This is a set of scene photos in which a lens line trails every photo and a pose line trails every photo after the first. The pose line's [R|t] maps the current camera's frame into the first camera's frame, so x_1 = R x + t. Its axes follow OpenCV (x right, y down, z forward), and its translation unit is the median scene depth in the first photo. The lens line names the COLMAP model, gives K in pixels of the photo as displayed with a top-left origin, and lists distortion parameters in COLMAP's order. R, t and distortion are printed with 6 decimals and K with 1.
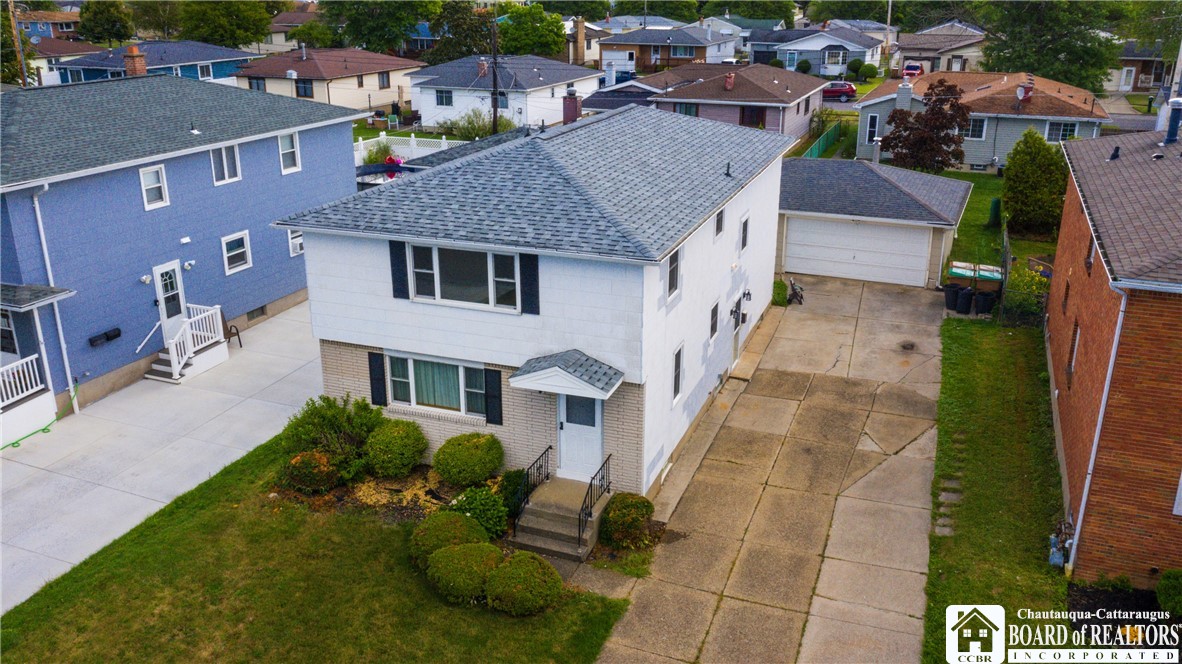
lens RADIAL K [[976.4, 0, 586.8], [0, 976.4, 351.5], [0, 0, 1]] dist [-0.003414, 0.001009]
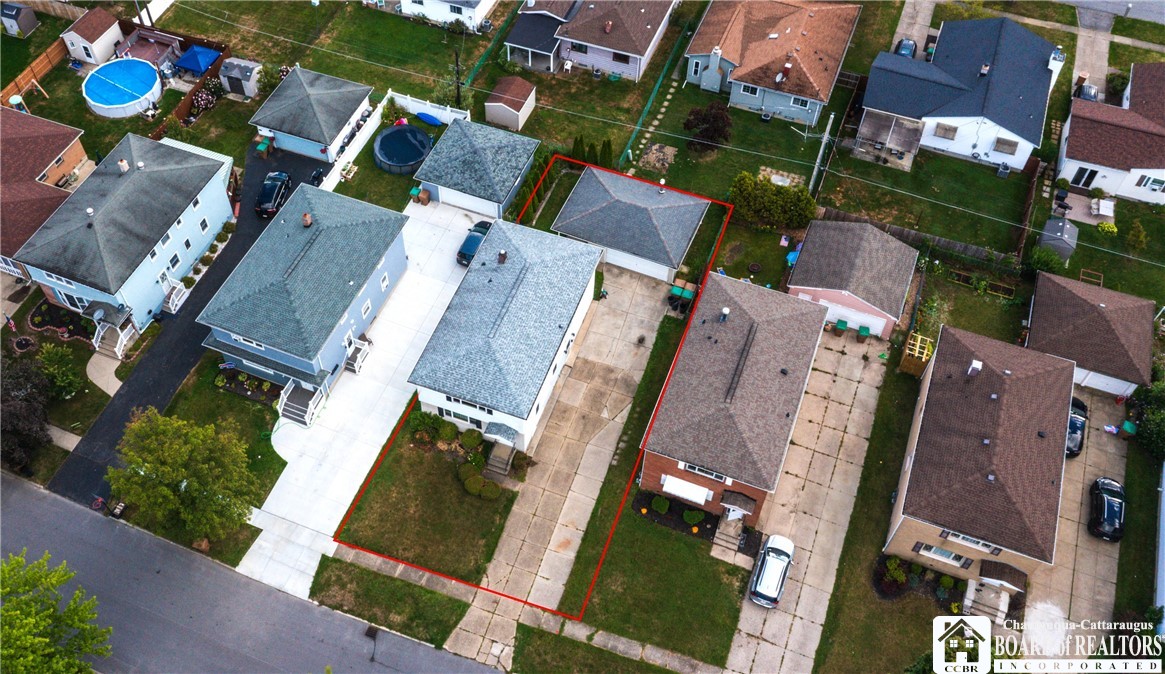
lens RADIAL K [[1034.5, 0, 494.5], [0, 1034.5, 335.8], [0, 0, 1]] dist [0.012592, -0.003016]
pose [[0.999012, -0.001814, -0.044408, 0.106588], [0.025174, 0.846539, 0.531731, -1.983801], [0.036629, -0.532324, 0.845748, -1.705232]]
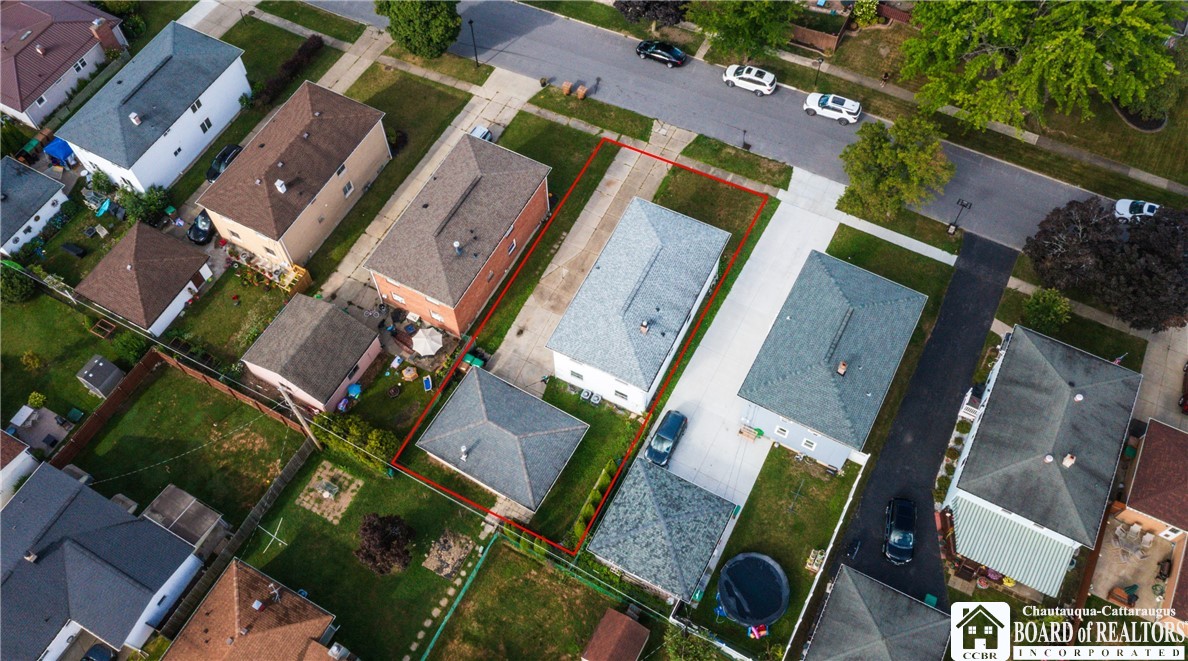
lens RADIAL K [[955.1, 0, 594.0], [0, 955.1, 330.5], [0, 0, 1]] dist [0.023593, 0.001969]
pose [[-0.994750, -0.085884, 0.055645, -0.031015], [0.041454, 0.158965, 0.986413, -3.686643], [-0.093563, 0.983541, -0.154571, 1.949740]]
